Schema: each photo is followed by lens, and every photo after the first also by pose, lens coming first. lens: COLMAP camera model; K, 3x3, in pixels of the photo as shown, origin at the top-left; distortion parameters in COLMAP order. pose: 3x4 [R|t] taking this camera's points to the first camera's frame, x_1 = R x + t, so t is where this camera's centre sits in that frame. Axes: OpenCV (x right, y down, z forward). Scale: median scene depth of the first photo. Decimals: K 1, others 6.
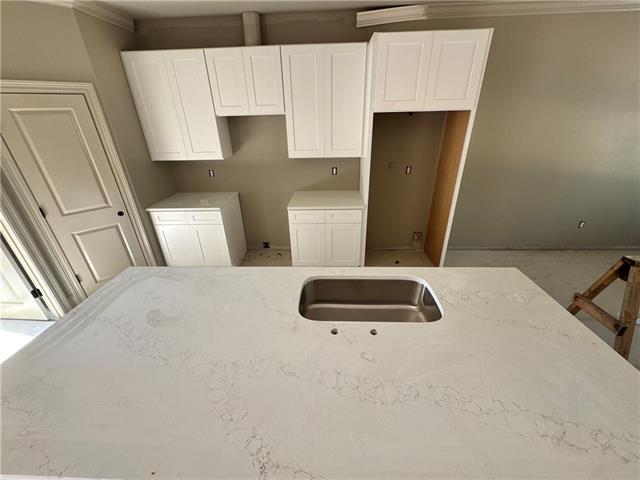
lens RADIAL K [[256.5, 0, 319.5], [0, 256.5, 238.9], [0, 0, 1]] dist [-0.001527, 0.000861]
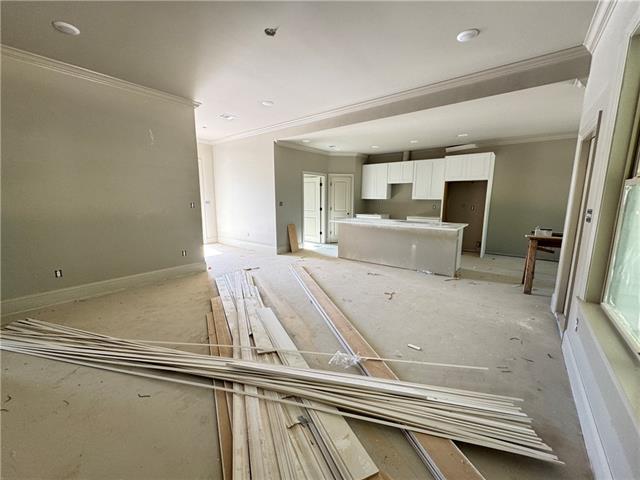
lens RADIAL K [[256.5, 0, 321.3], [0, 256.5, 239.9], [0, 0, 1]] dist [-0.001527, 0.000861]
pose [[0.813650, 0.120673, -0.568693, 0.688332], [-0.276037, 0.941109, -0.195239, 0.860212], [0.511641, 0.315836, 0.799043, -1.434224]]
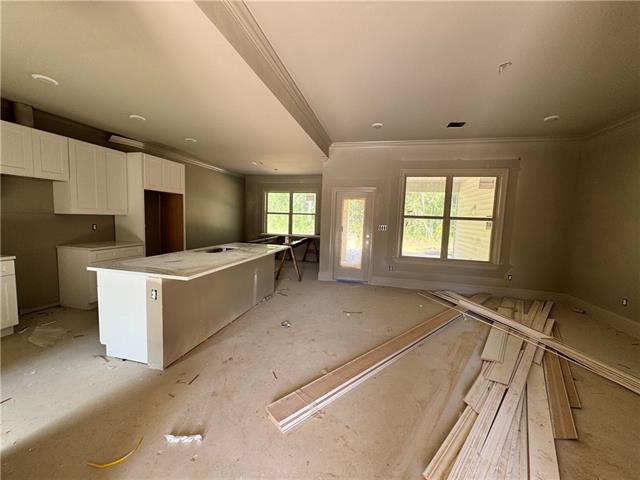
lens RADIAL K [[256.5, 0, 321.0], [0, 256.5, 237.9], [0, 0, 1]] dist [-0.001527, 0.000861]
pose [[0.180759, -0.050420, 0.982234, -1.242830], [0.397459, 0.917250, -0.026060, 0.334705], [-0.899640, 0.395108, 0.185841, -0.295289]]
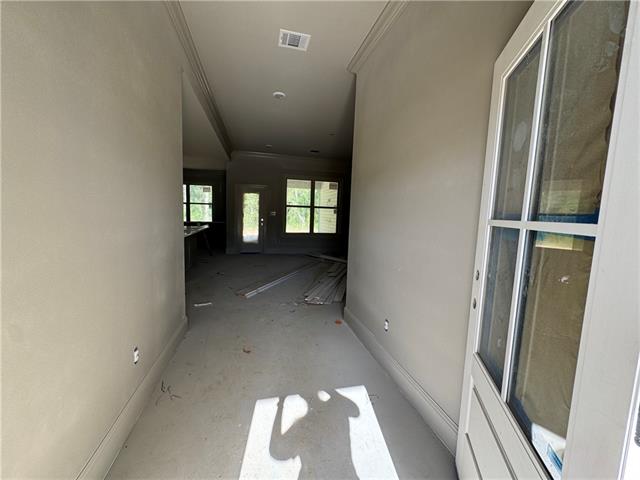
lens RADIAL K [[256.5, 0, 320.3], [0, 256.5, 239.7], [0, 0, 1]] dist [-0.001527, 0.000861]
pose [[-0.285954, -0.089036, 0.954098, -2.179811], [0.397024, 0.895183, 0.202530, 0.288950], [-0.872125, 0.436714, -0.220632, -0.079567]]
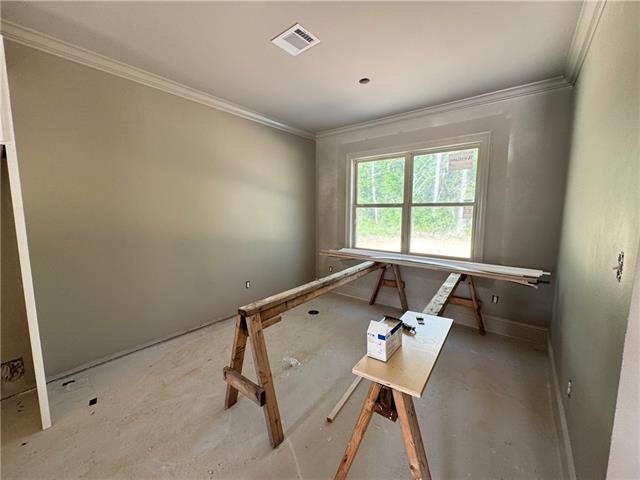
lens RADIAL K [[256.5, 0, 320.5], [0, 256.5, 239.8], [0, 0, 1]] dist [-0.001527, 0.000861]
pose [[0.588999, -0.070094, 0.805088, 0.475843], [0.339138, 0.925702, -0.167517, 0.065308], [-0.733529, 0.371703, 0.569009, 0.151591]]
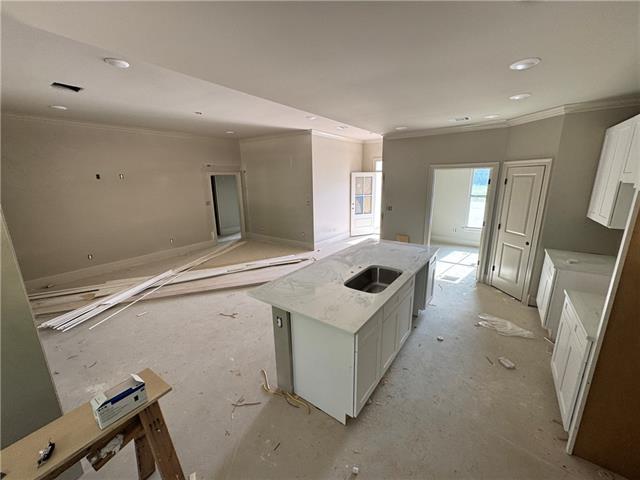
lens RADIAL K [[256.5, 0, 317.6], [0, 256.5, 239.5], [0, 0, 1]] dist [-0.001527, 0.000861]
pose [[-0.556049, 0.228169, -0.799218, 0.988473], [-0.338739, 0.815885, 0.468602, -0.394059], [0.758990, 0.531291, -0.376382, 0.666190]]
